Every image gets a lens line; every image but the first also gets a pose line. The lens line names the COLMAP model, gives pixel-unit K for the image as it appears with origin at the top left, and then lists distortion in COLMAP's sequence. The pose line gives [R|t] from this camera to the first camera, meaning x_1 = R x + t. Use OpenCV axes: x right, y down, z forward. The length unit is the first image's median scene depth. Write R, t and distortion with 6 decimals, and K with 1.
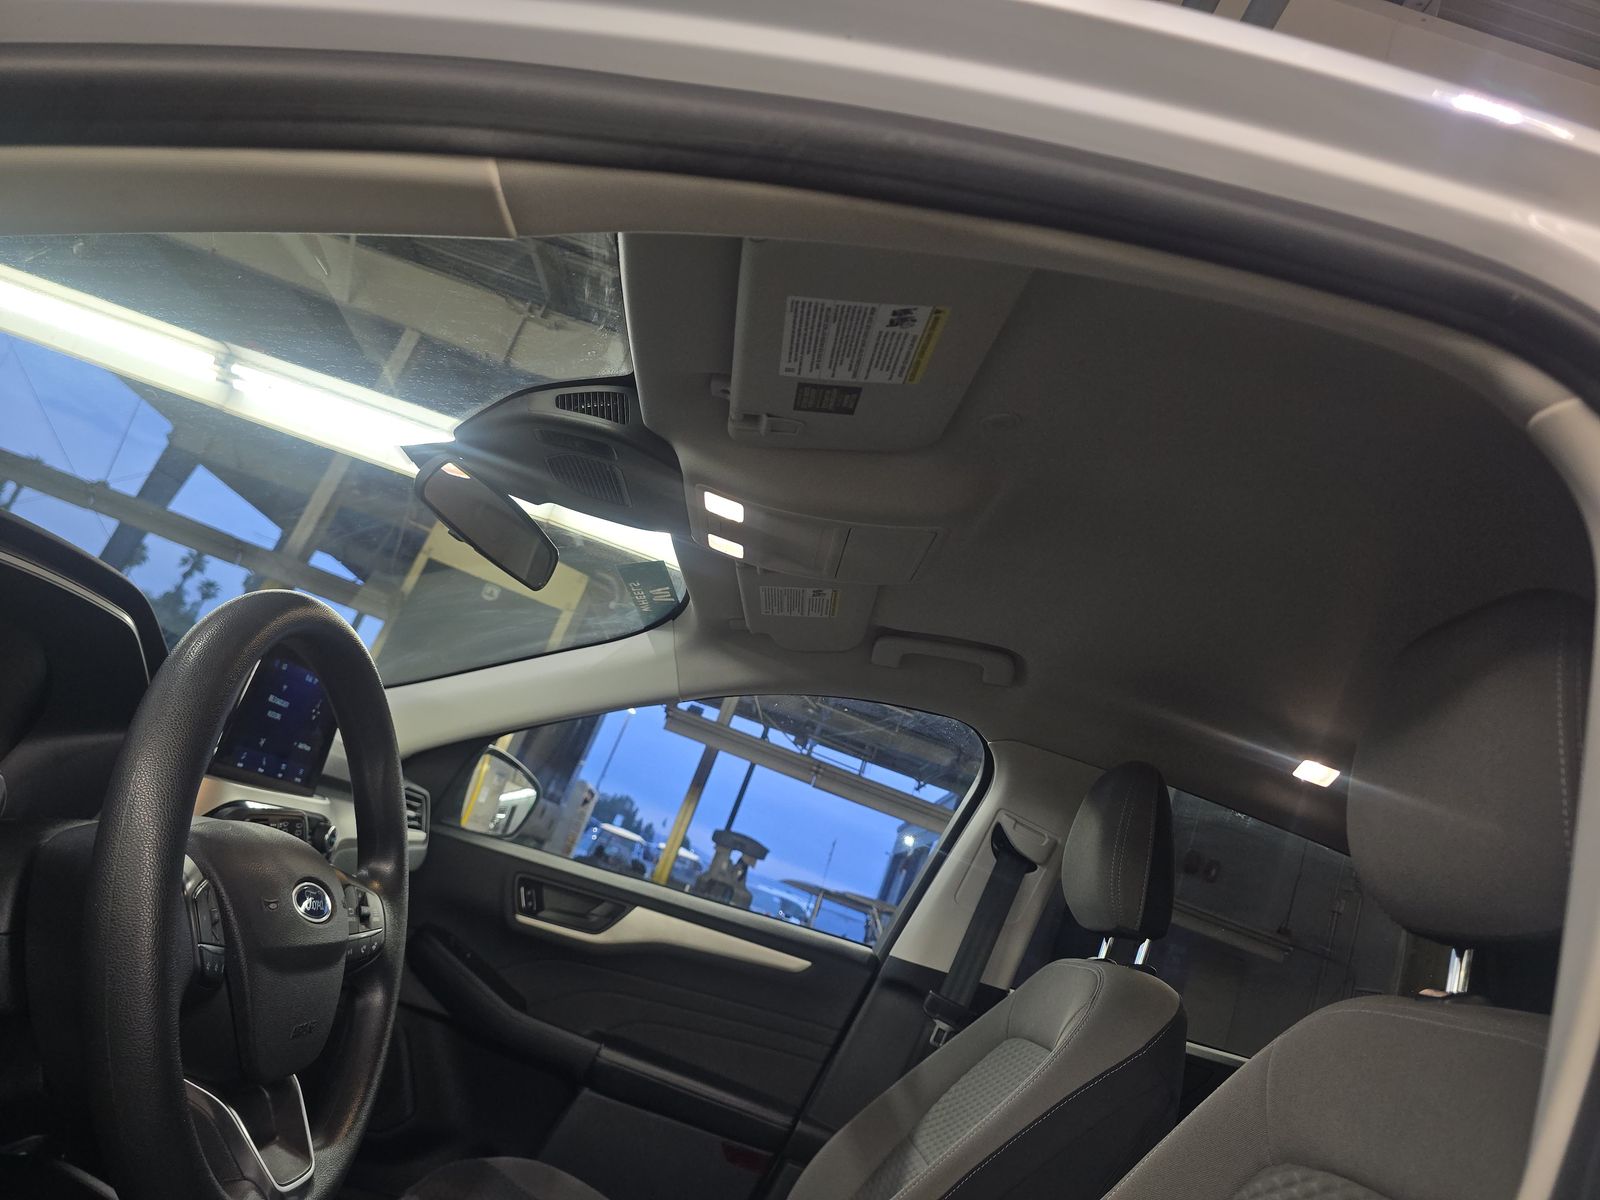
lens RADIAL K [[1074.8, 0, 815.8], [0, 1074.8, 589.7], [0, 0, 1]] dist [0.040519, -0.041826]
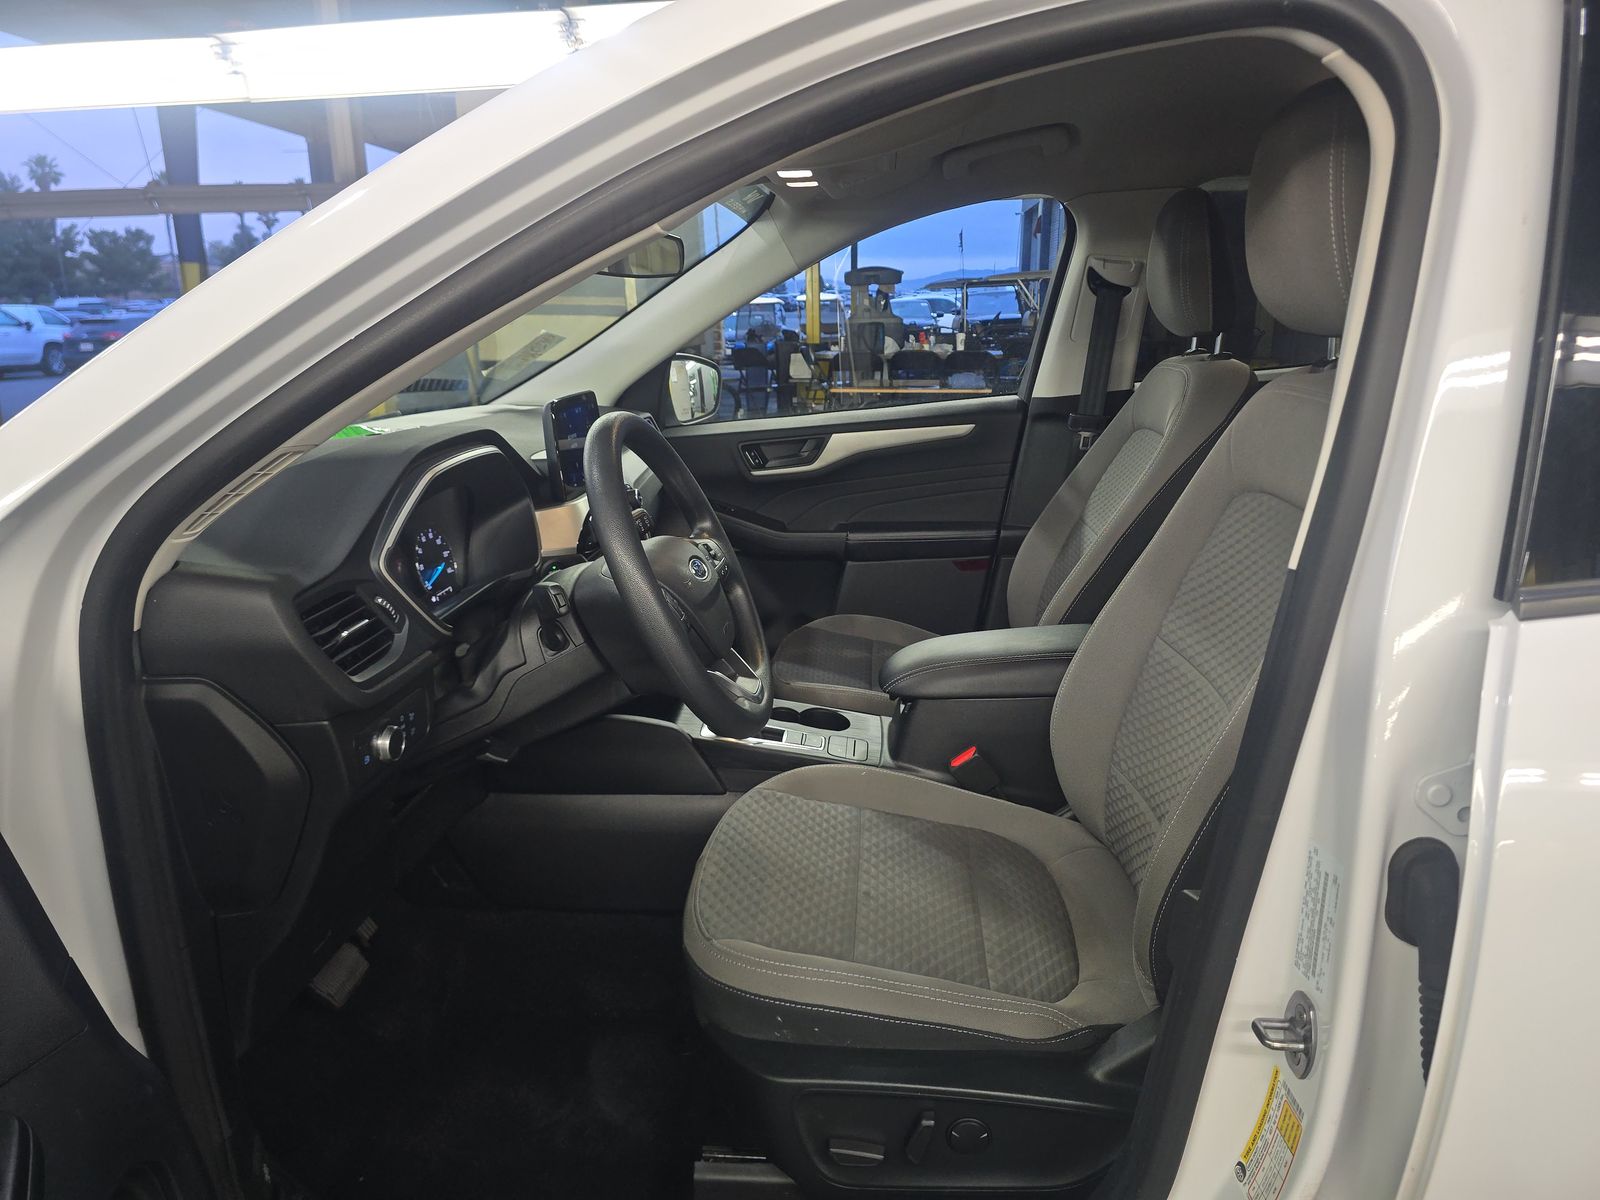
lens RADIAL K [[1074.8, 0, 810.4], [0, 1074.8, 590.8], [0, 0, 1]] dist [0.040519, -0.041826]
pose [[0.923947, -0.313838, -0.218693, 0.034578], [0.381377, 0.799940, 0.463301, -0.168617], [0.029539, -0.511471, 0.858793, -0.212762]]
